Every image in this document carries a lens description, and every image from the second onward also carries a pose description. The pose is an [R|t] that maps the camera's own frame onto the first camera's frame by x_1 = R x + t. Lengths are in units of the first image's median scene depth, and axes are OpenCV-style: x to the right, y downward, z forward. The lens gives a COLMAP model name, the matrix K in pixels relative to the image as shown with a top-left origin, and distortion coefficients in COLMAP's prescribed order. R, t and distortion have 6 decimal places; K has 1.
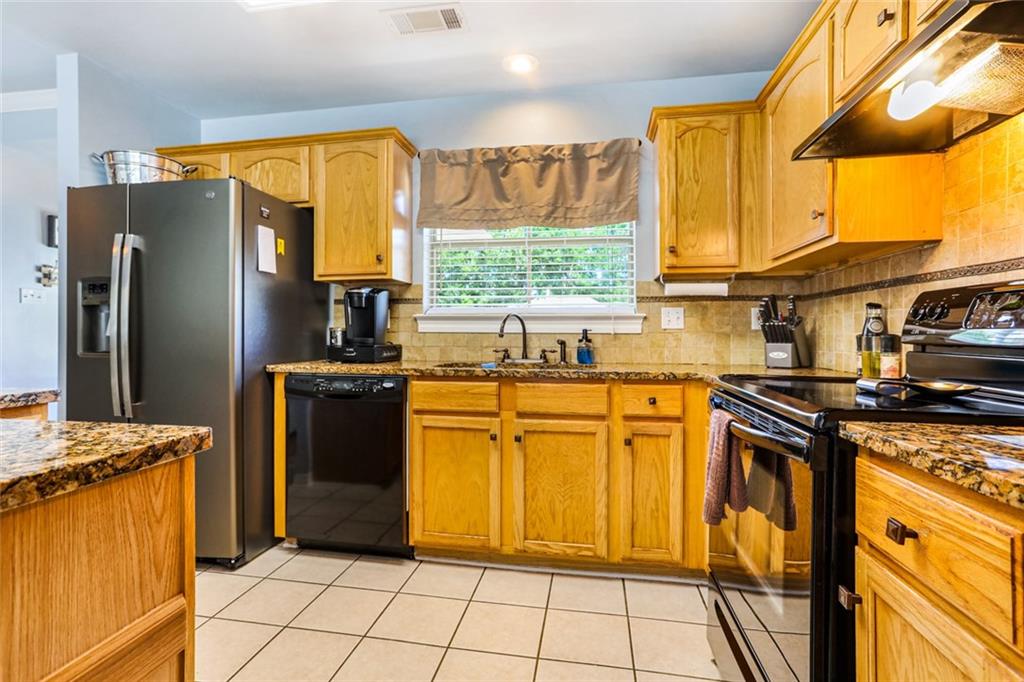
lens RADIAL K [[491.0, 0, 505.2], [0, 491.0, 331.6], [0, 0, 1]] dist [-0.025738, 0.001249]
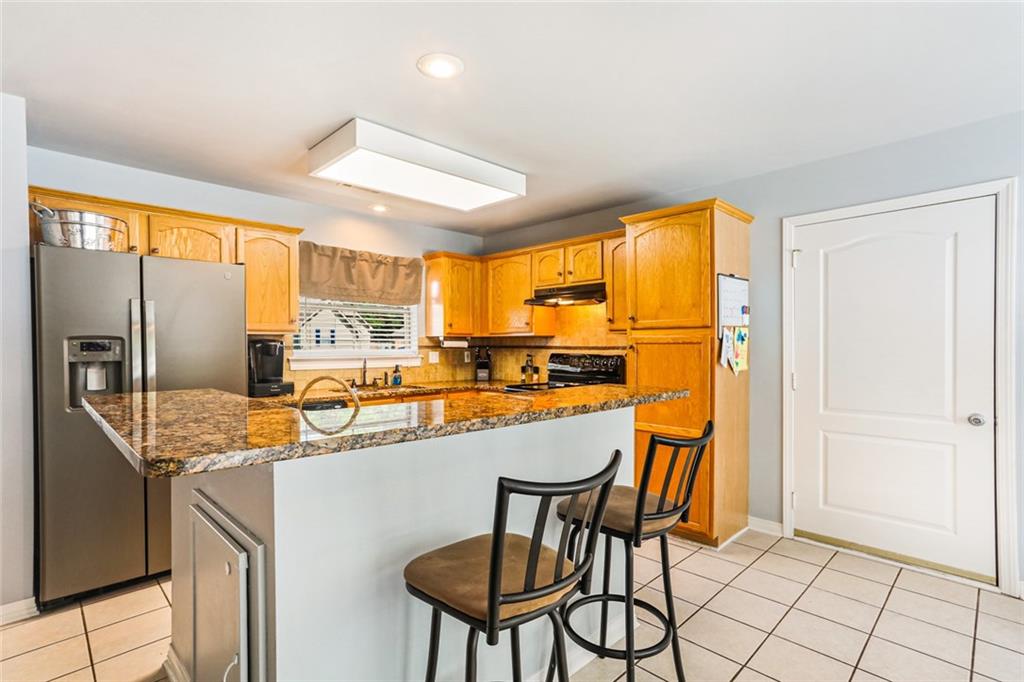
lens RADIAL K [[491.0, 0, 513.8], [0, 491.0, 345.5], [0, 0, 1]] dist [-0.025738, 0.001249]
pose [[0.562372, -0.005587, 0.826866, -1.023846], [-0.002930, 0.999957, 0.008750, -0.089173], [-0.826879, -0.007344, 0.562331, -0.301025]]
